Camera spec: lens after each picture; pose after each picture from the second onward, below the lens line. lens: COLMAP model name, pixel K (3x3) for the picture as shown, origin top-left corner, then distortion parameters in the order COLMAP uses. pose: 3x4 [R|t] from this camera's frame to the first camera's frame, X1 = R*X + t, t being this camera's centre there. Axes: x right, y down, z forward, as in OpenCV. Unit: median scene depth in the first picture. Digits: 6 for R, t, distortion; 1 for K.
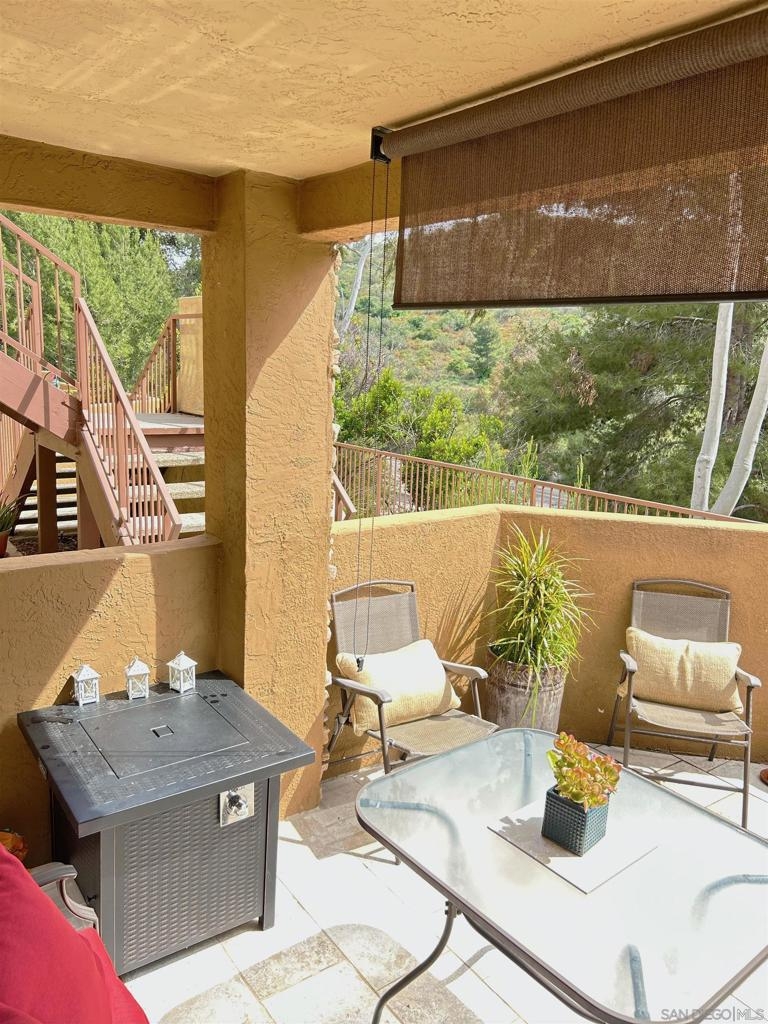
lens RADIAL K [[769.4, 0, 384.9], [0, 769.4, 510.4], [0, 0, 1]] dist [0.044196, -0.035261]
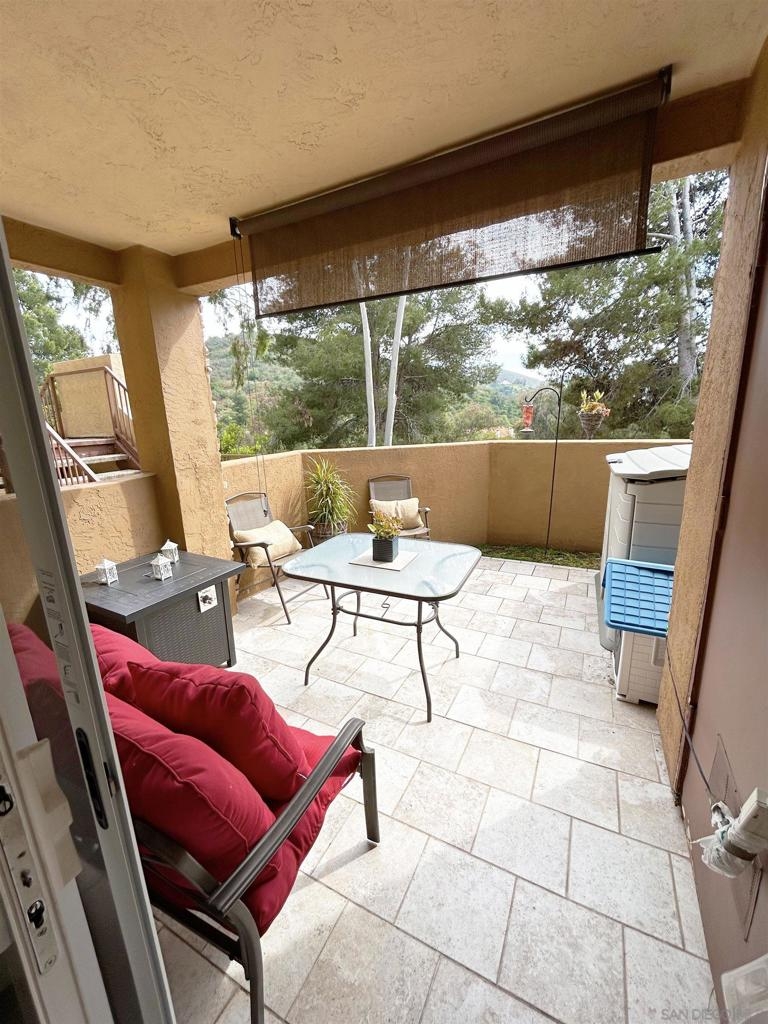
lens RADIAL K [[411.9, 0, 383.6], [0, 411.9, 512.1], [0, 0, 1]] dist [0.001841, 0.000090]
pose [[0.898310, -0.170113, 0.405093, -0.131631], [0.150602, 0.985366, 0.079825, 0.117660], [-0.412745, -0.010700, 0.910784, -0.043405]]
